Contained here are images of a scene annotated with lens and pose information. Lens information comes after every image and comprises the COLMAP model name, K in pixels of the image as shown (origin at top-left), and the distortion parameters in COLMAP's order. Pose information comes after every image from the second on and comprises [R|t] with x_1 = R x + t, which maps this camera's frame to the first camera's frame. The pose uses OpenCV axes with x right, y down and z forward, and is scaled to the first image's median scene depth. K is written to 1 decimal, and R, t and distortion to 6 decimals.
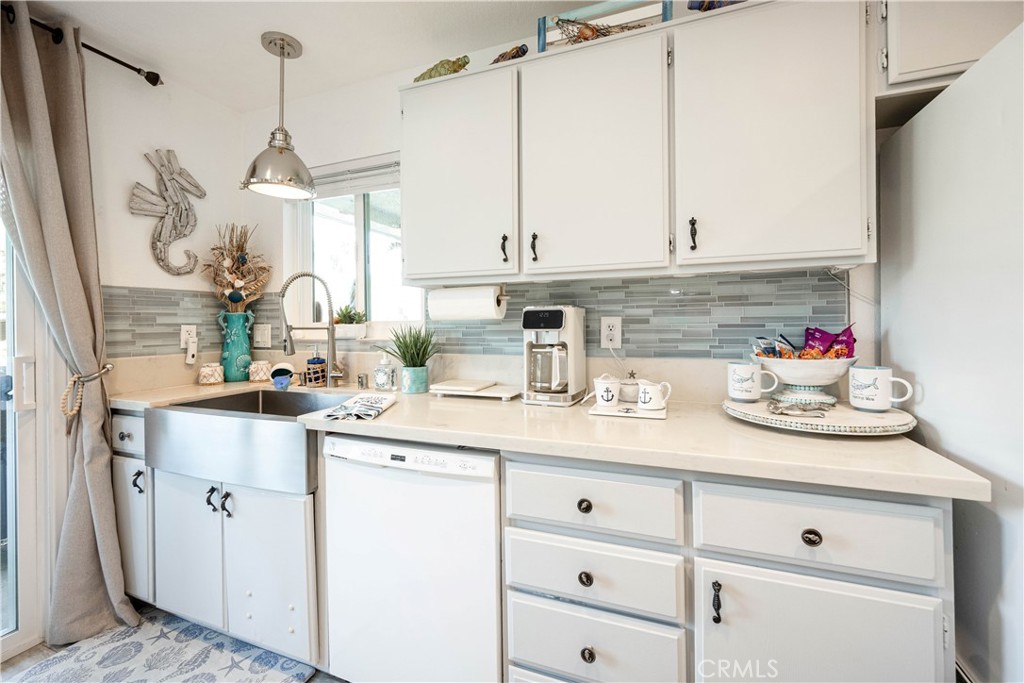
lens RADIAL K [[428.2, 0, 514.5], [0, 428.2, 323.1], [0, 0, 1]] dist [-0.000315, 0.000035]
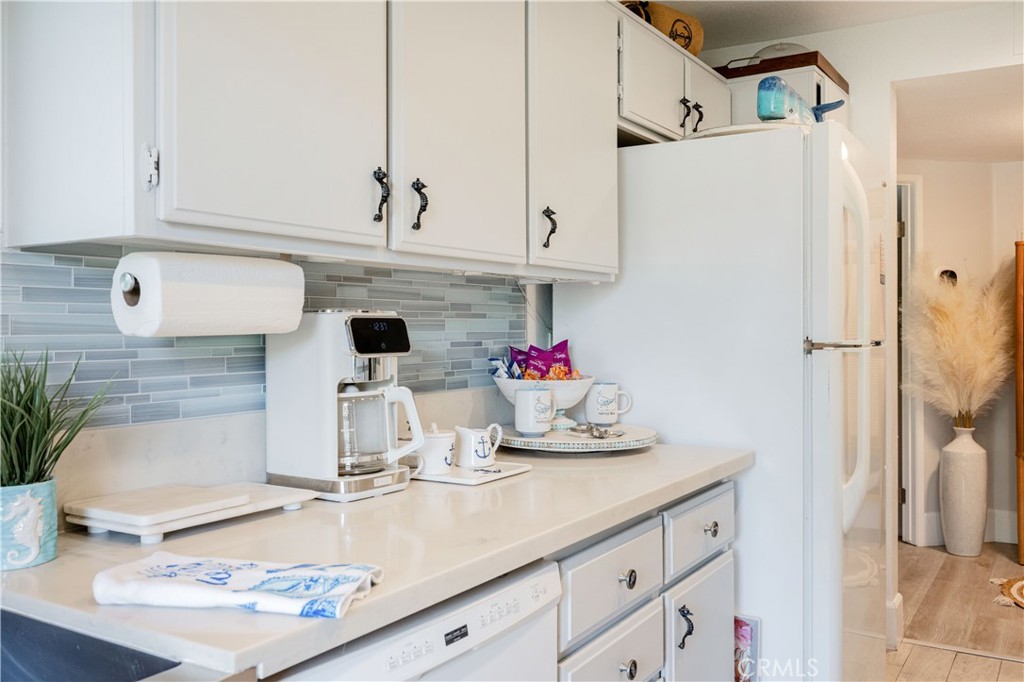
lens RADIAL K [[883.8, 0, 513.6], [0, 883.8, 332.4], [0, 0, 1]] dist [0.002160, -0.002744]
pose [[0.196486, 0.004846, 0.980495, -0.974557], [0.003625, 0.999977, -0.005668, -0.005032], [-0.980500, 0.004668, 0.196464, 0.610594]]
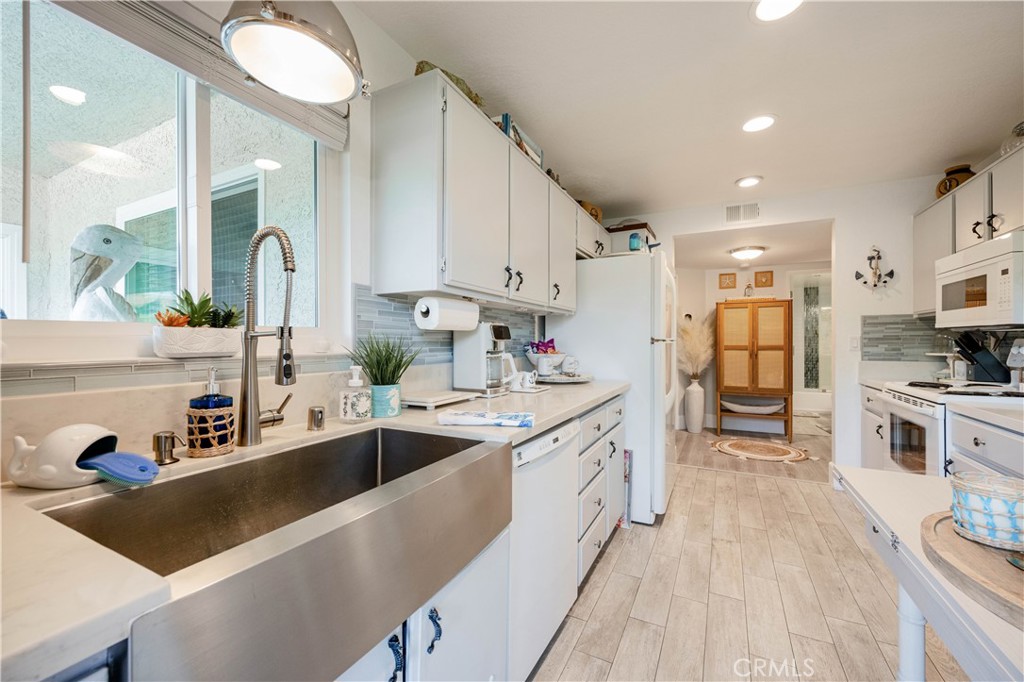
lens RADIAL K [[403.1, 0, 516.8], [0, 403.1, 341.3], [0, 0, 1]] dist [-0.000023, 0.000196]
pose [[0.111351, 0.010497, 0.993726, -1.181281], [0.000151, 0.999944, -0.010579, 0.032651], [-0.993781, 0.001328, 0.111343, 0.799109]]
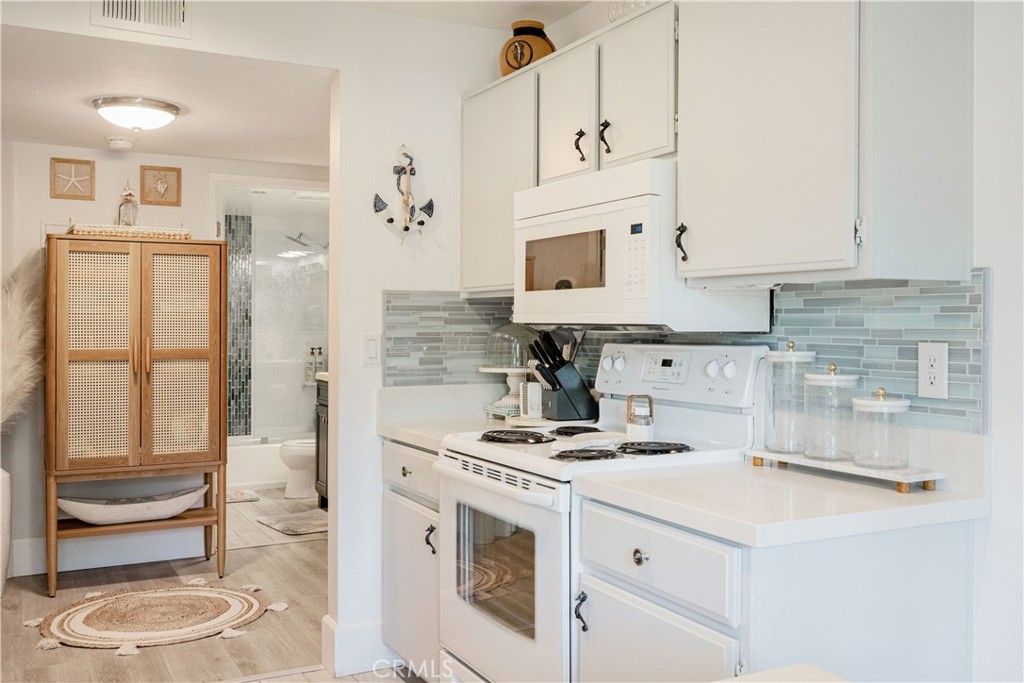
lens RADIAL K [[970.6, 0, 556.6], [0, 970.6, 324.3], [0, 0, 1]] dist [-0.001734, -0.004008]
pose [[-0.766119, 0.009556, 0.642628, -0.736799], [0.006010, 0.999952, -0.007703, -0.019940], [-0.642671, -0.002039, -0.766139, 0.789377]]
